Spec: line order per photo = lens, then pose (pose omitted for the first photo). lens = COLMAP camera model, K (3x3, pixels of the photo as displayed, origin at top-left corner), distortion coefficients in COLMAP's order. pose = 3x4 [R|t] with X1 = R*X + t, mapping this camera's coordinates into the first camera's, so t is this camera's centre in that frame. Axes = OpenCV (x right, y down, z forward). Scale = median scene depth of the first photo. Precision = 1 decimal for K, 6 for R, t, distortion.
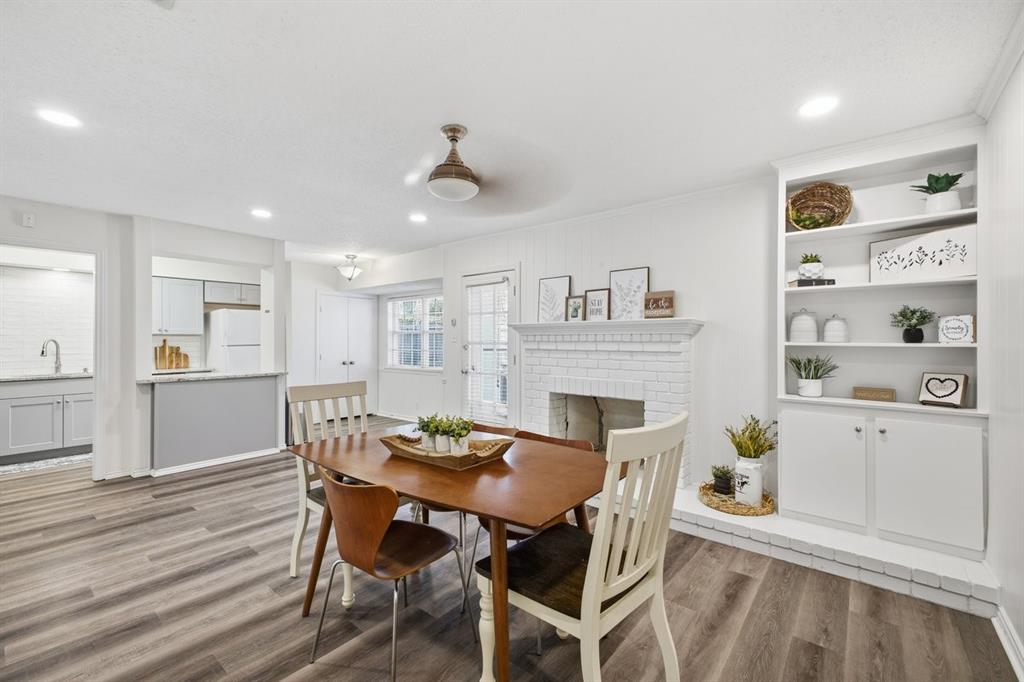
lens RADIAL K [[429.4, 0, 509.8], [0, 429.4, 336.8], [0, 0, 1]] dist [0.002032, 0.000124]
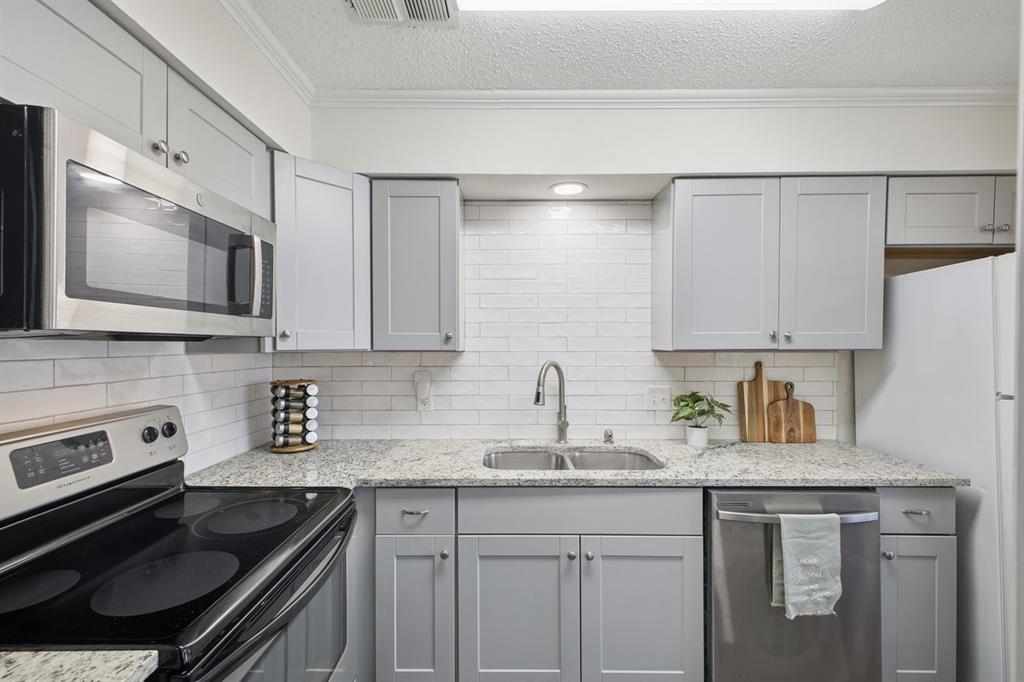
lens RADIAL K [[429.4, 0, 510.4], [0, 429.4, 339.3], [0, 0, 1]] dist [0.002032, 0.000124]
pose [[0.634162, -0.004426, -0.773188, -0.651786], [0.000745, 0.999987, -0.005114, -0.011673], [0.773200, 0.002667, 0.634157, 0.597924]]
